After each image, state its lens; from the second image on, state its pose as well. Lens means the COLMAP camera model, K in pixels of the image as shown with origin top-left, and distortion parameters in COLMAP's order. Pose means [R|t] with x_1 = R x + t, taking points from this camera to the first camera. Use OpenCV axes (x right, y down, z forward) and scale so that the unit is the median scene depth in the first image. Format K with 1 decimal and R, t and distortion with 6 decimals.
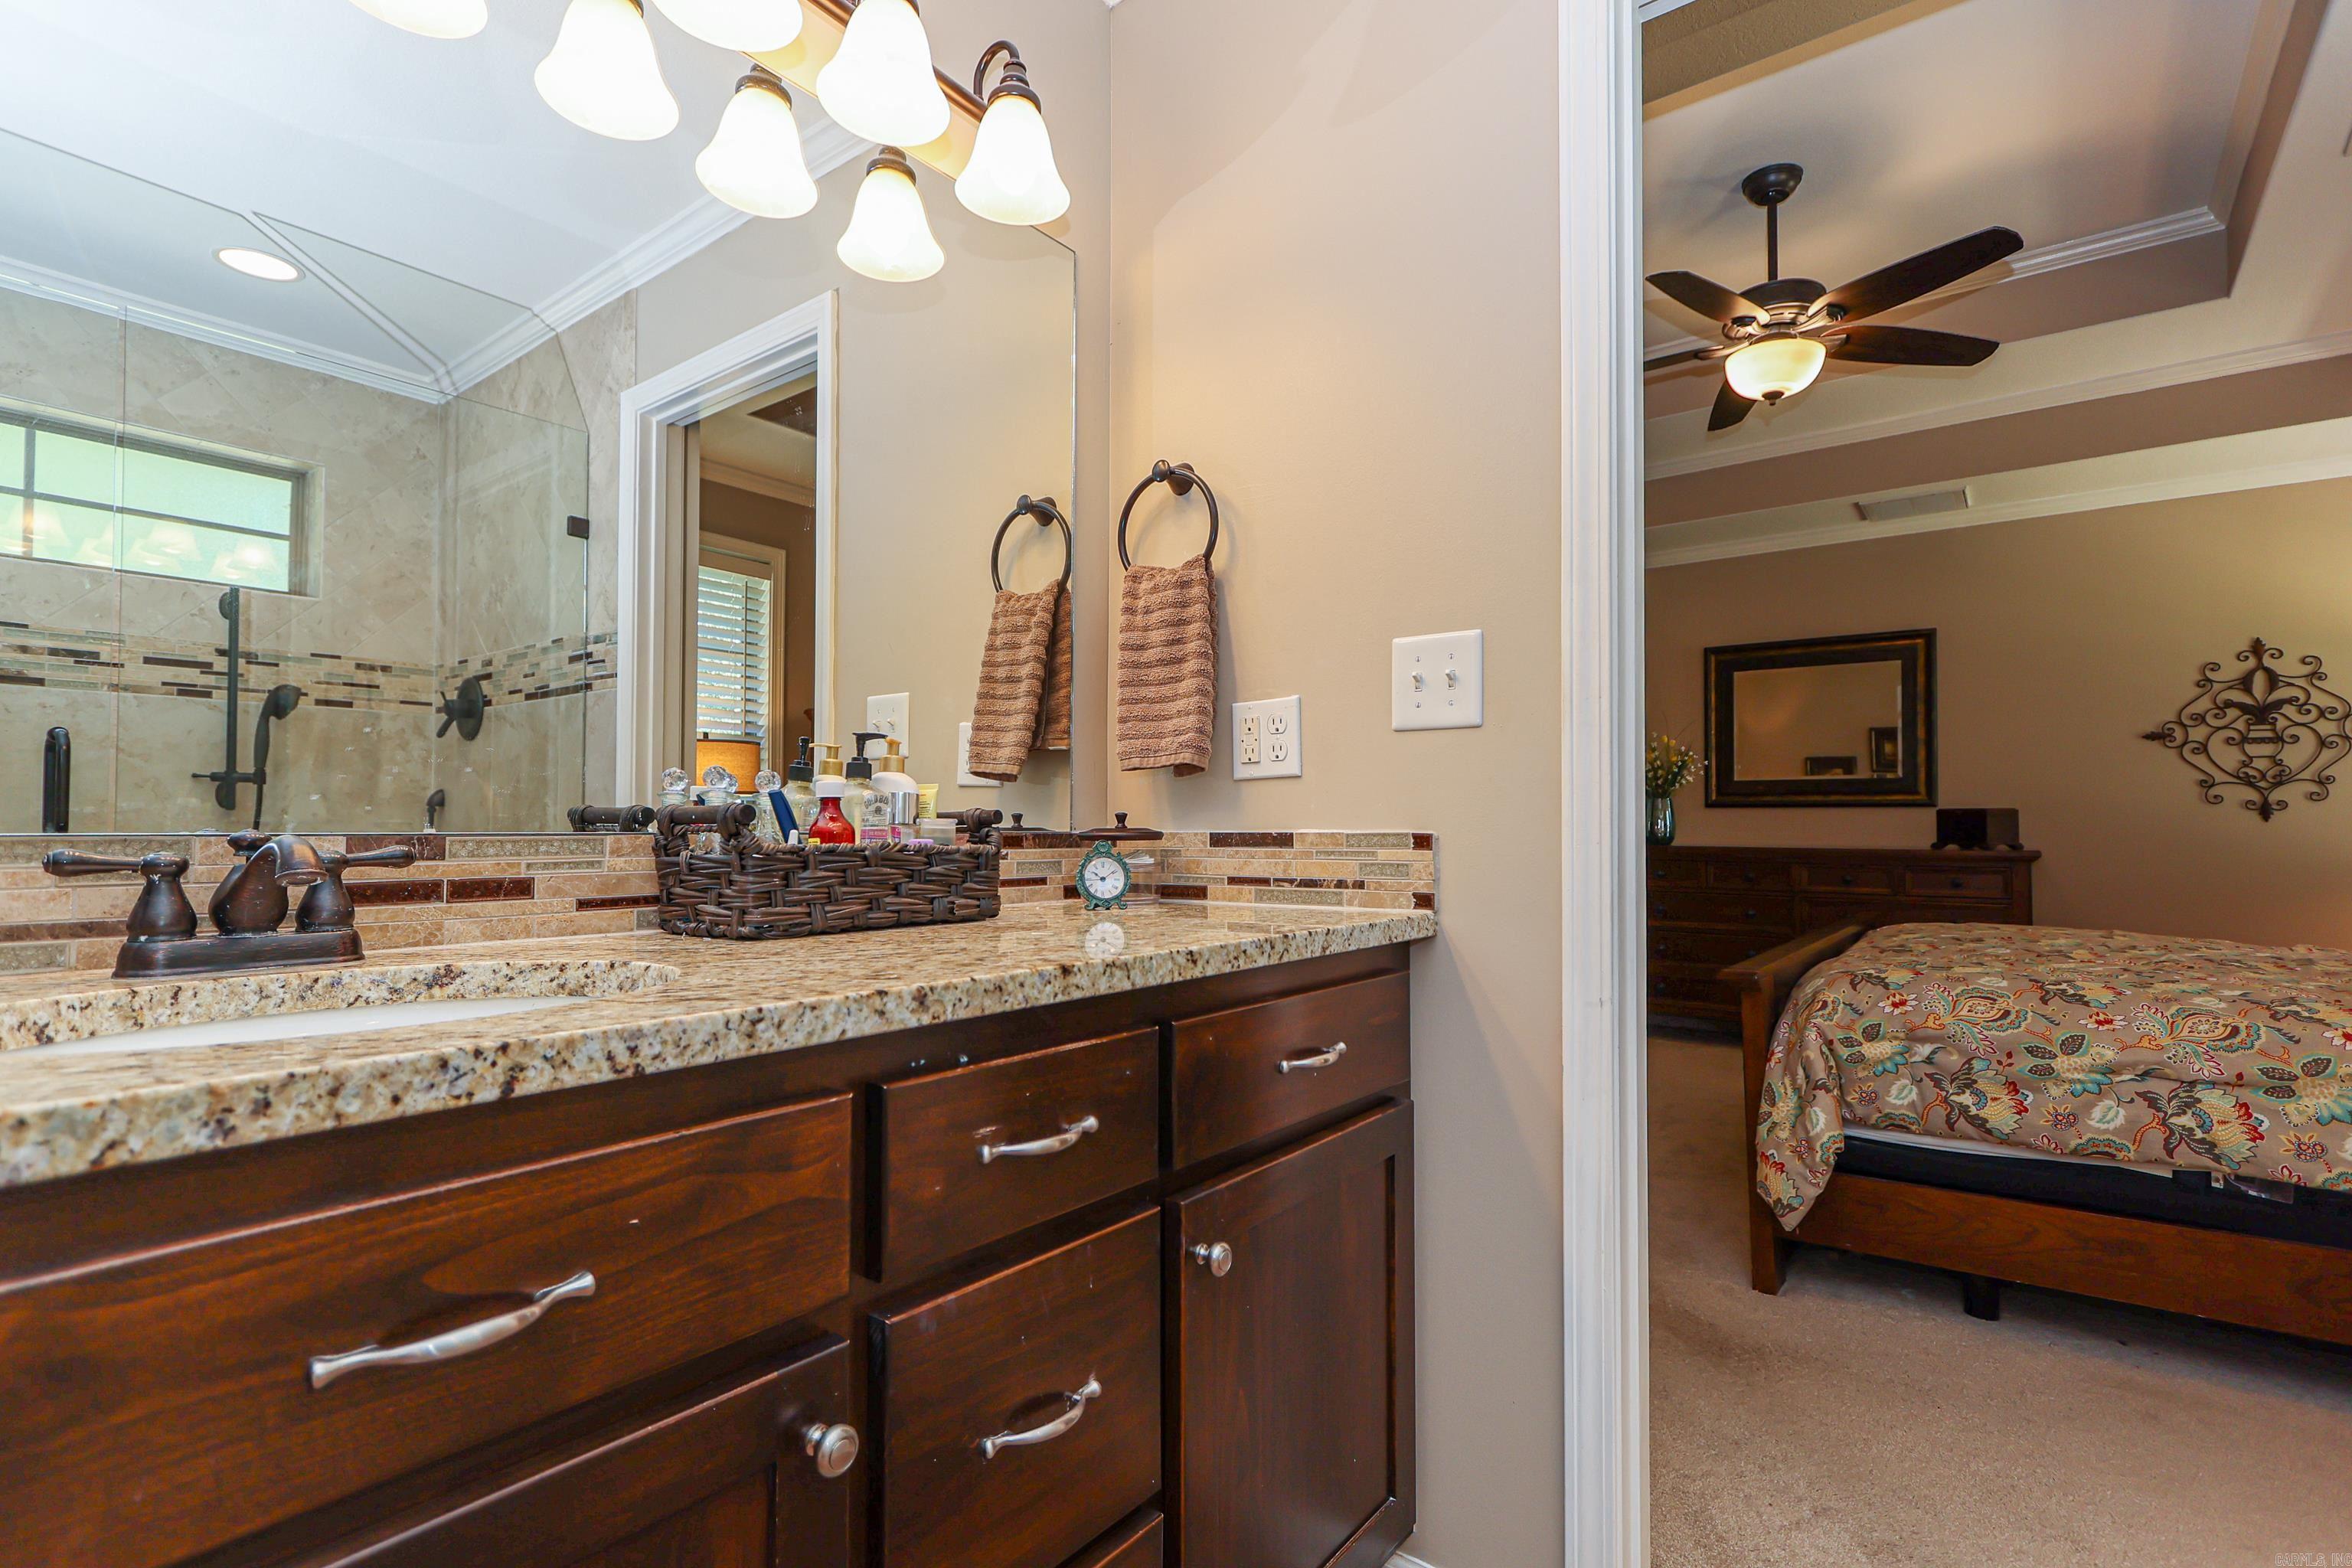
lens RADIAL K [[1077.8, 0, 1177.7], [0, 1077.8, 795.8], [0, 0, 1]] dist [-0.004495, 0.002488]
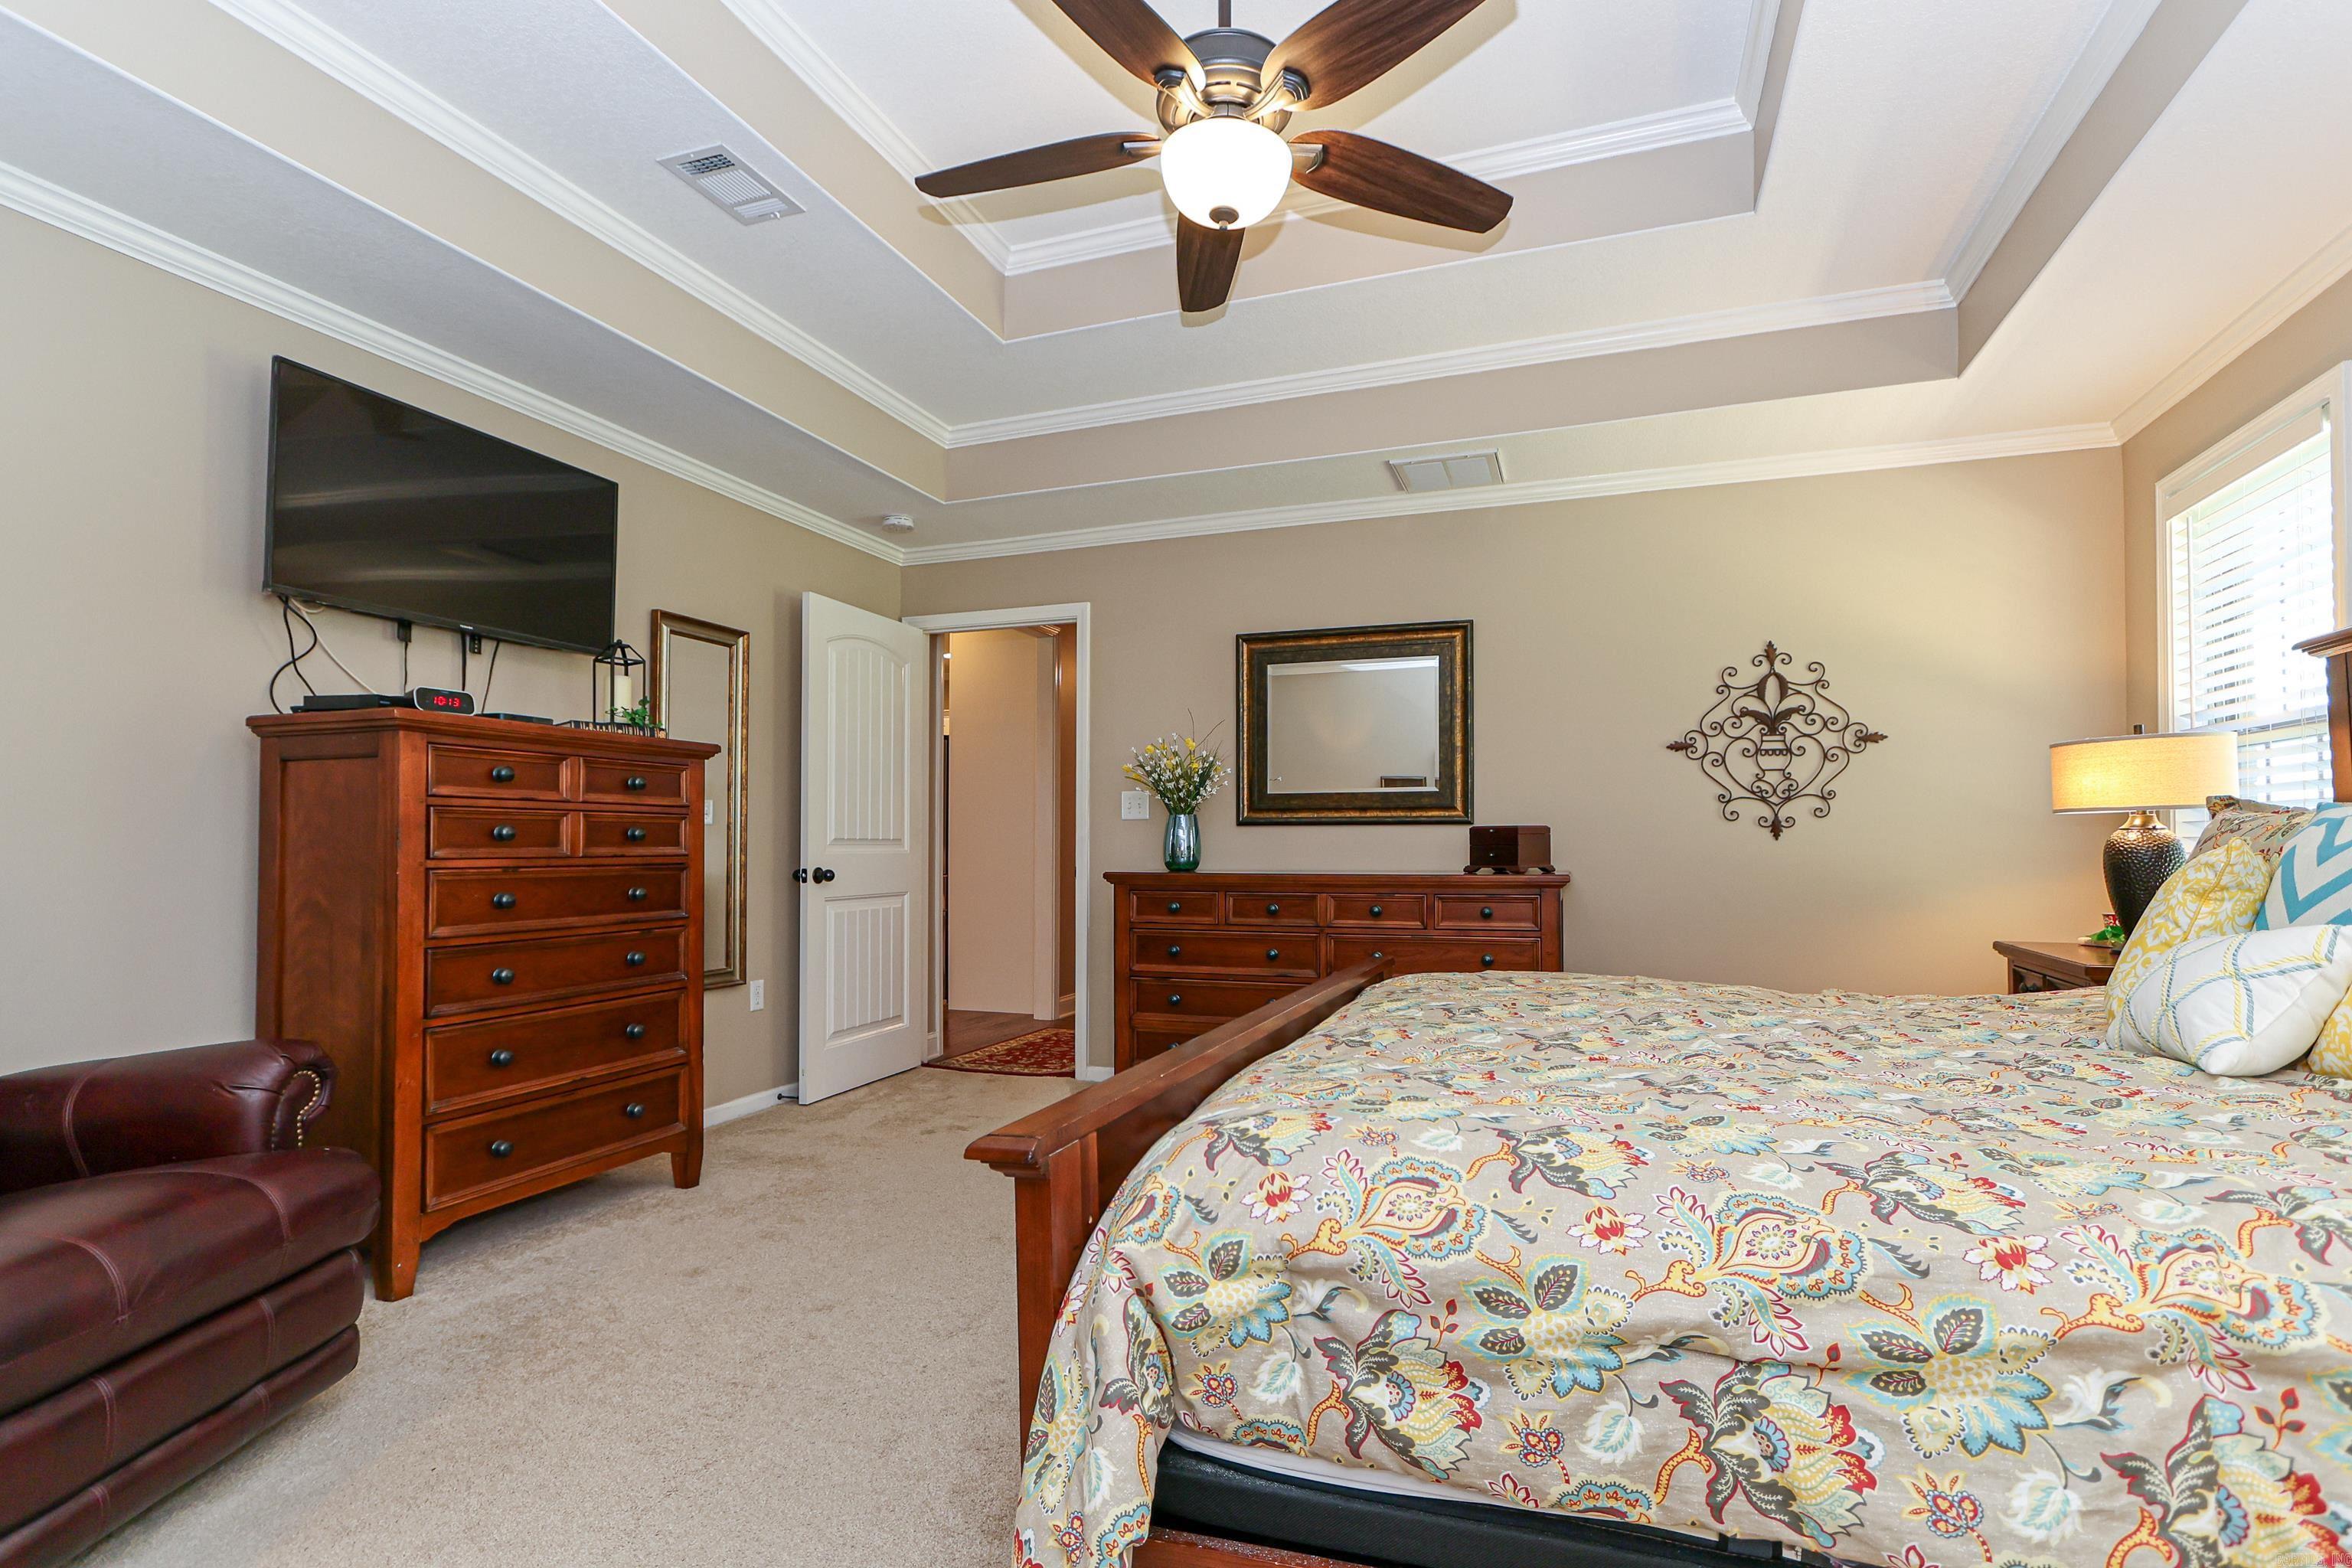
lens RADIAL K [[1077.8, 0, 1160.8], [0, 1077.8, 822.8], [0, 0, 1]] dist [-0.004495, 0.002488]
pose [[0.957388, 0.001430, 0.288800, 0.461517], [-0.002592, 0.999990, 0.003643, 0.014095], [-0.288792, -0.004236, 0.957382, 0.519293]]
